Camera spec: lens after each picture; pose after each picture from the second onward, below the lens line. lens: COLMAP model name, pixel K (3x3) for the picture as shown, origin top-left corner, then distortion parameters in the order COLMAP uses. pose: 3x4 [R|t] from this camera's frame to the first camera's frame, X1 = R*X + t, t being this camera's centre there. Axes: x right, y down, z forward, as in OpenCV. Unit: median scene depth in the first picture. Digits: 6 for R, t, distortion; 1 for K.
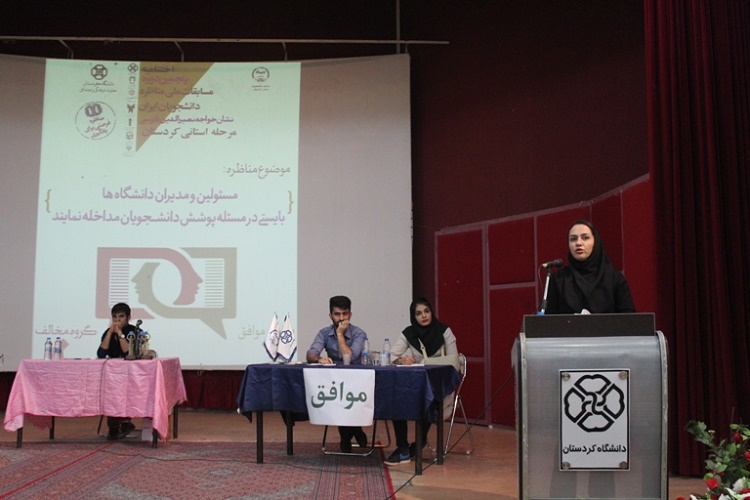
lens RADIAL K [[919.1, 0, 371.6], [0, 919.1, 246.0], [0, 0, 1]] dist [-0.057006, 0.000000]
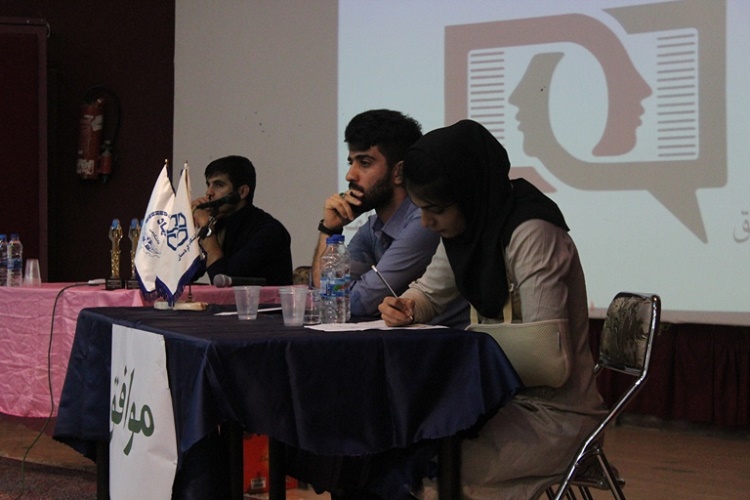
lens RADIAL K [[1840.6, 0, 377.1], [0, 1840.6, 250.1], [0, 0, 1]] dist [0.051013, 0.000000]
pose [[0.651910, 0.008473, -0.758249, 0.325321], [0.069418, 0.995072, 0.070802, 0.041451], [0.755113, -0.098793, 0.648109, 0.406984]]
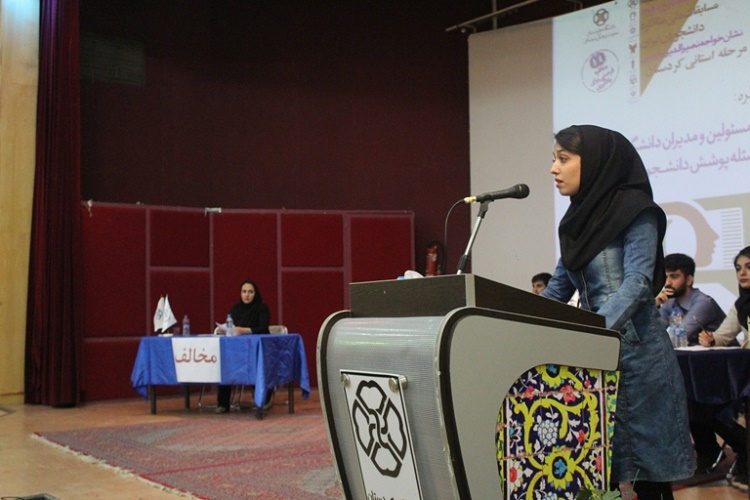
lens RADIAL K [[919.1, 0, 368.5], [0, 919.1, 252.3], [0, 0, 1]] dist [-0.057006, 0.000000]
pose [[0.571542, -0.058296, -0.818499, 0.304092], [0.096092, 0.995365, -0.003794, 0.024510], [0.814927, -0.076483, 0.574495, 0.272661]]
